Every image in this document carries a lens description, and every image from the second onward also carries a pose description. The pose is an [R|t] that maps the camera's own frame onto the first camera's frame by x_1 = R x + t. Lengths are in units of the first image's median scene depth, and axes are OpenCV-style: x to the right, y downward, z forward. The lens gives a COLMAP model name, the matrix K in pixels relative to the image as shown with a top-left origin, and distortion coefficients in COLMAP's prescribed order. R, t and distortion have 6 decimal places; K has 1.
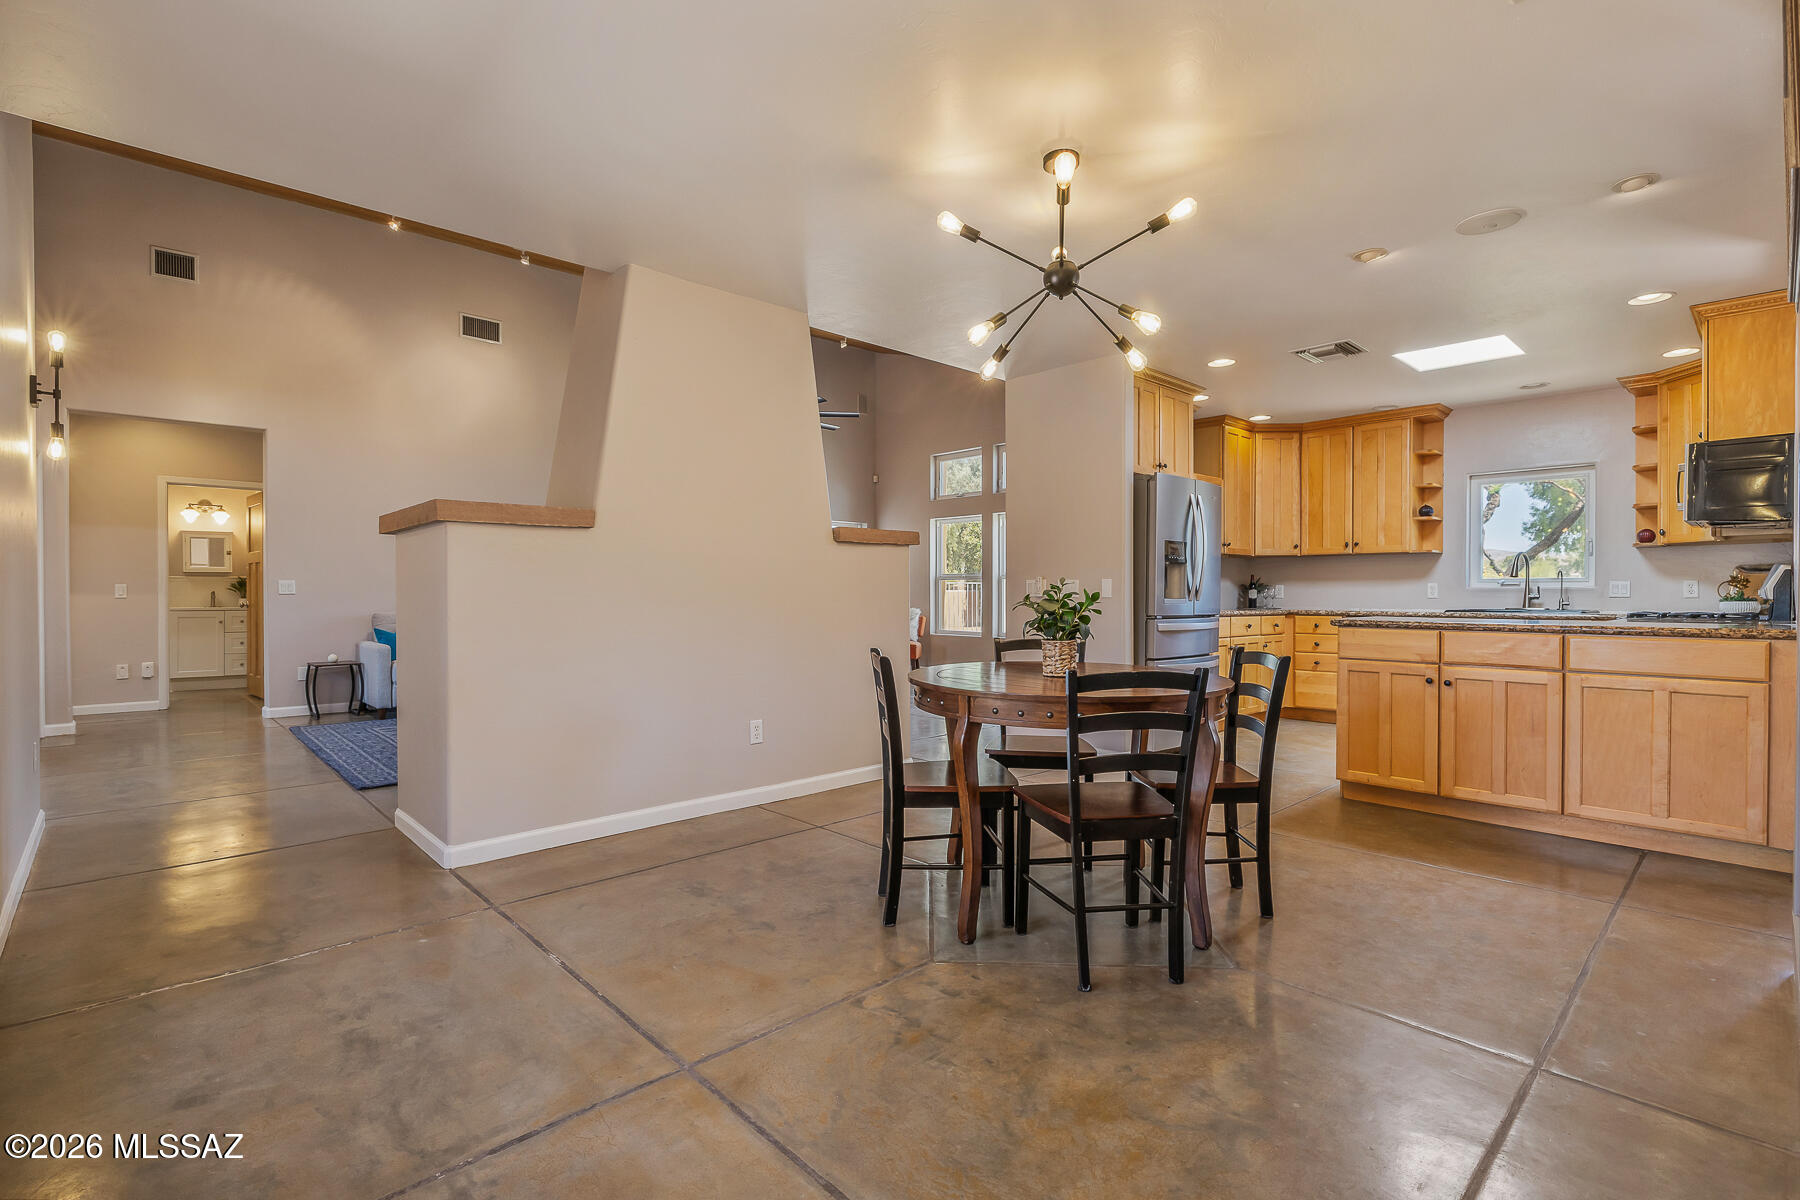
lens RADIAL K [[836.3, 0, 900.0], [0, 836.3, 600.0], [0, 0, 1]] dist [-0.003021, -0.000352]
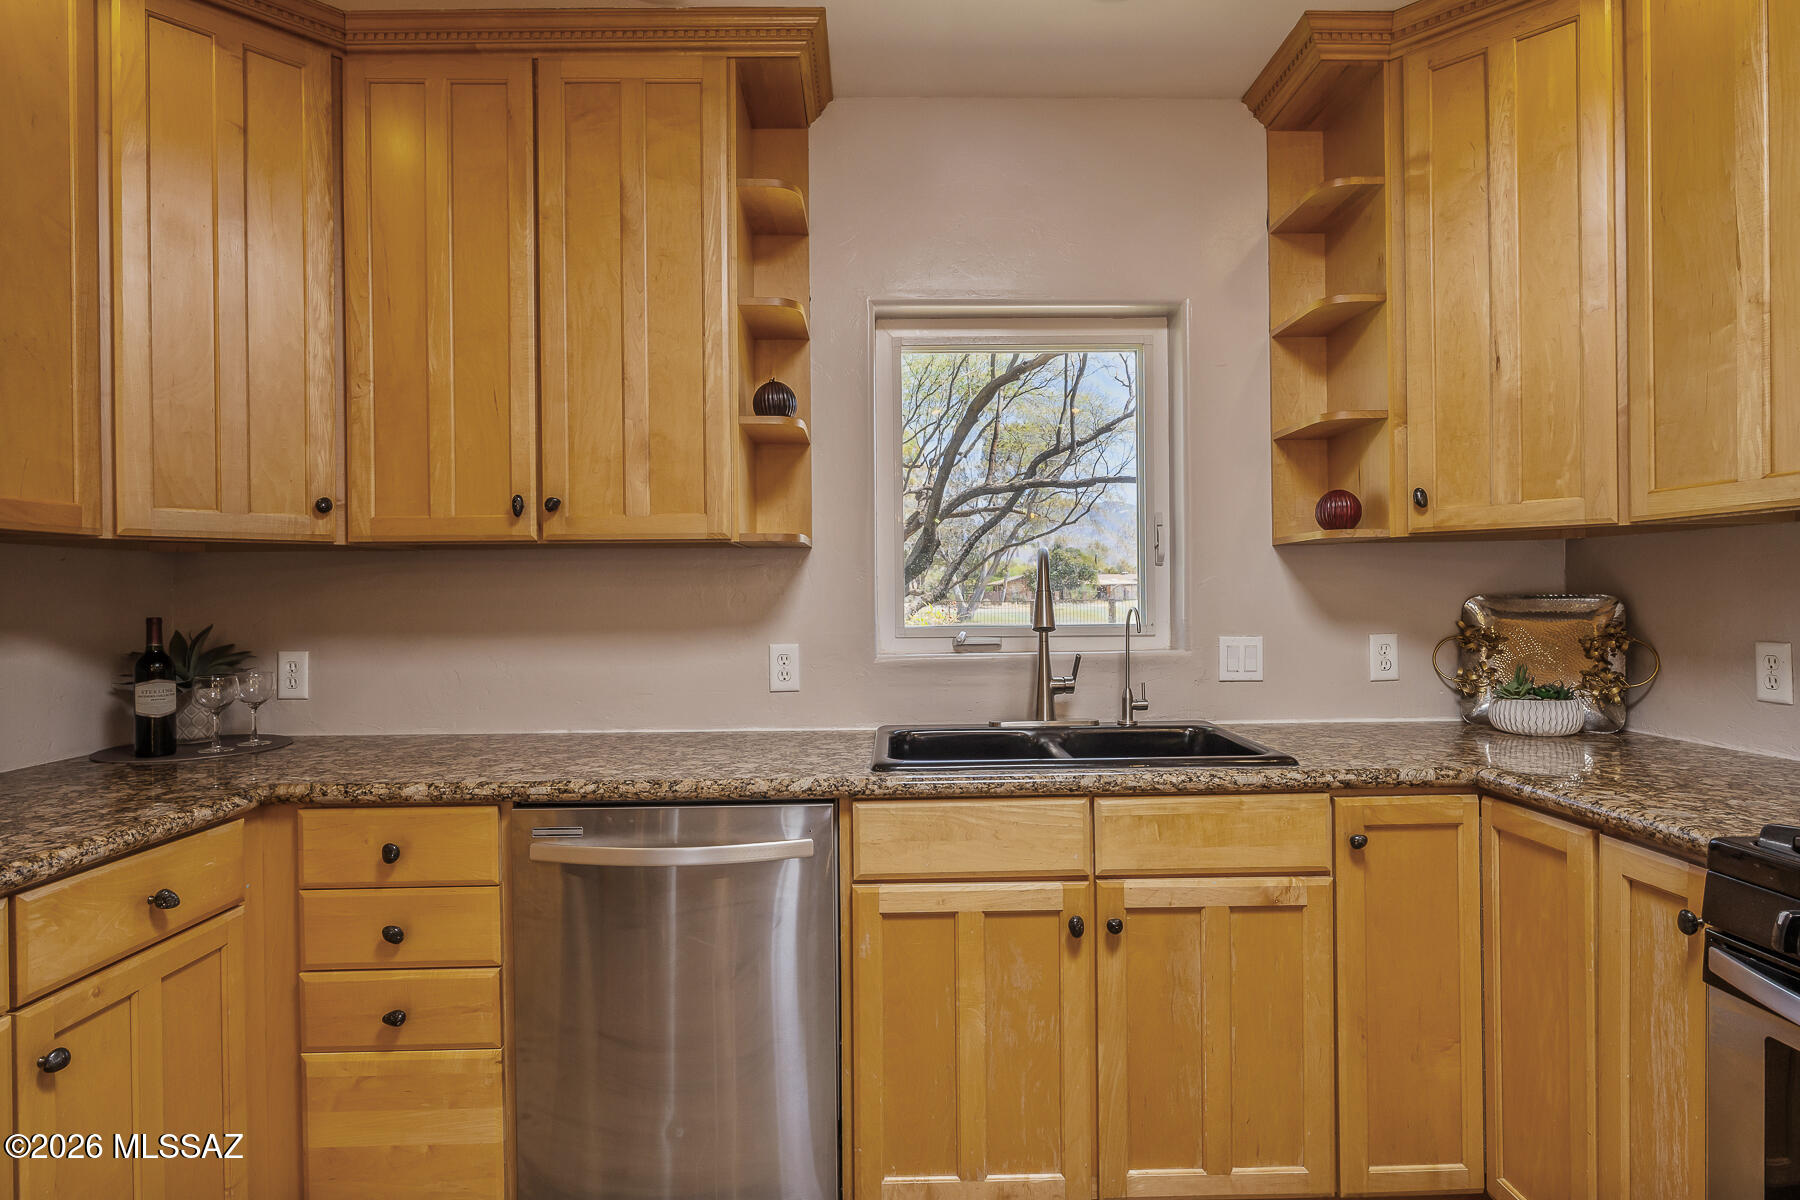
lens RADIAL K [[940.7, 0, 903.0], [0, 940.7, 597.8], [0, 0, 1]] dist [-0.000629, 0.000129]
pose [[0.667248, -0.012176, 0.744736, 0.398589], [0.015956, 0.999871, 0.002052, -0.036324], [-0.744665, 0.010514, 0.667356, 0.719796]]
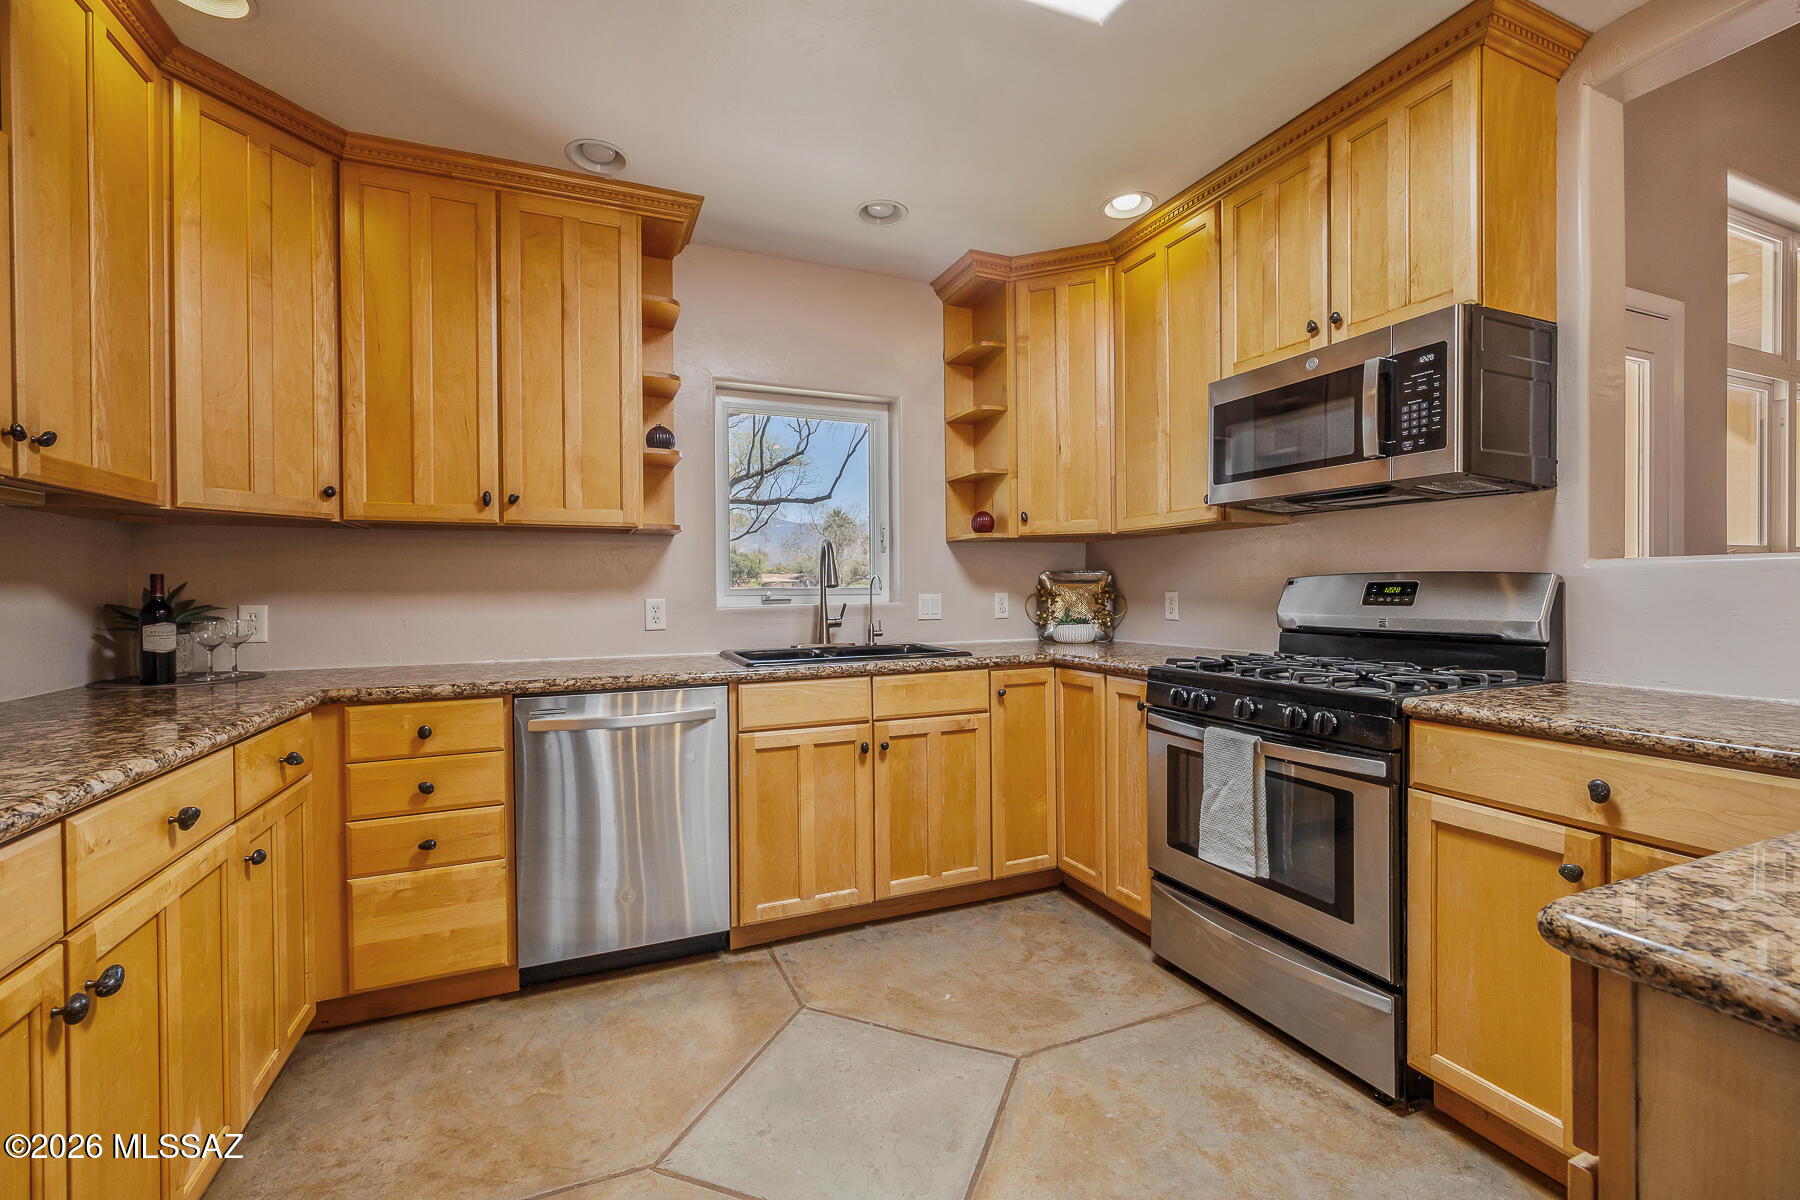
lens RADIAL K [[754.1, 0, 885.8], [0, 754.1, 591.0], [0, 0, 1]] dist [0.002056, 0.000132]
pose [[0.344345, -0.008165, 0.938808, 0.279088], [0.013665, 0.999900, 0.003684, -0.023482], [-0.938744, 0.011560, 0.344422, 0.719097]]
